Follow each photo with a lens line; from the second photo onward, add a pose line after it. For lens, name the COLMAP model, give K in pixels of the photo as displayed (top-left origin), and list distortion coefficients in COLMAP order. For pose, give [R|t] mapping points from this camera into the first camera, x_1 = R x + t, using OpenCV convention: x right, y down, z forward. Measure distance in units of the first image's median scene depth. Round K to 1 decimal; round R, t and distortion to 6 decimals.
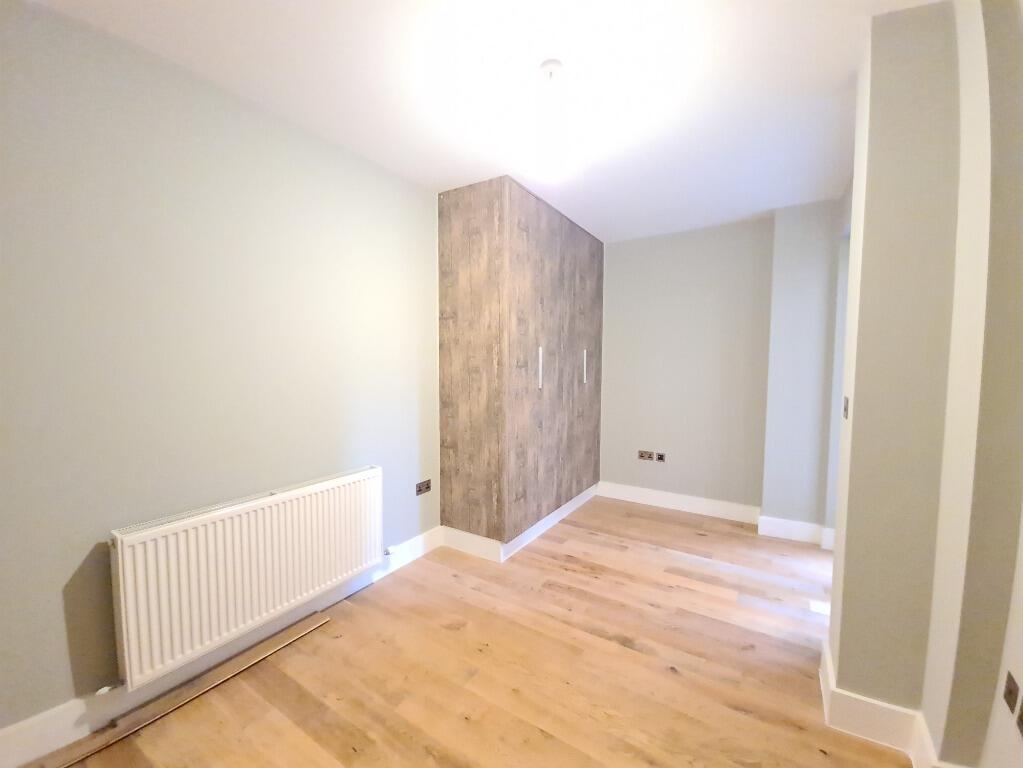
lens RADIAL K [[413.7, 0, 511.2], [0, 413.7, 387.1], [0, 0, 1]] dist [0.000170, -0.000329]
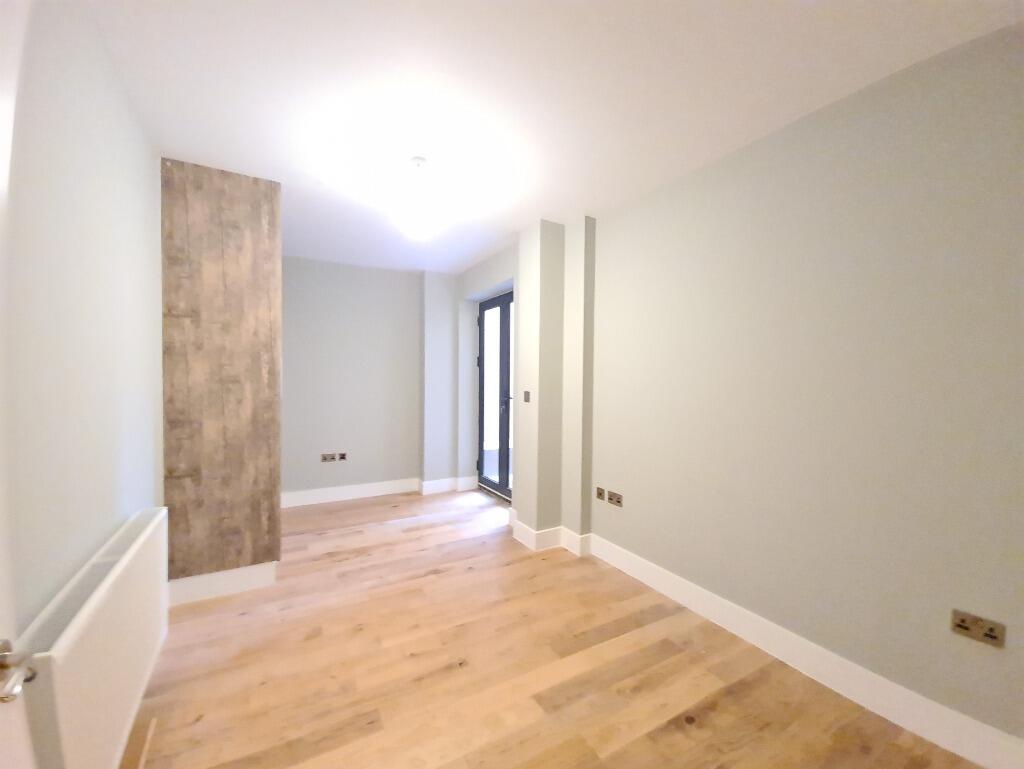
lens RADIAL K [[414.1, 0, 511.7], [0, 414.1, 387.6], [0, 0, 1]] dist [0.000170, -0.000329]
pose [[0.470538, -0.019654, 0.882161, -0.586640], [0.045375, 0.998968, -0.001946, 0.003873], [-0.881212, 0.040944, 0.470944, 0.058544]]
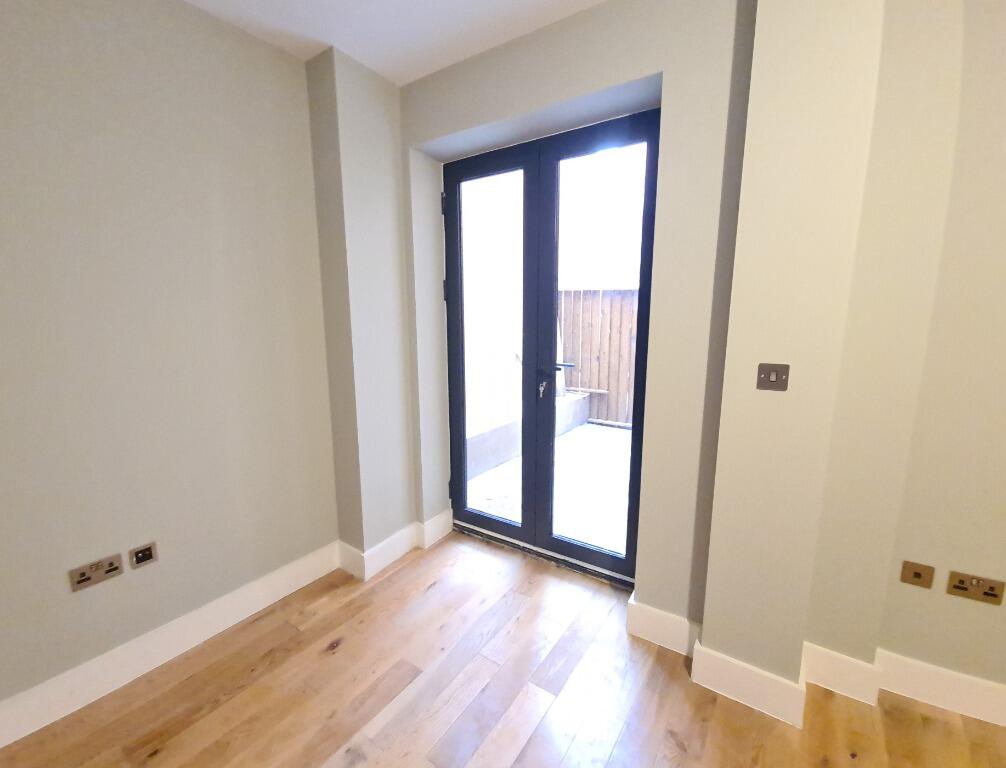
lens RADIAL K [[433.0, 0, 502.4], [0, 433.0, 388.2], [0, 0, 1]] dist [0.001198, -0.000003]
pose [[0.029889, -0.175329, 0.984056, -0.031234], [0.062024, 0.982924, 0.173243, -0.063266], [-0.997627, 0.055857, 0.040253, 0.856146]]
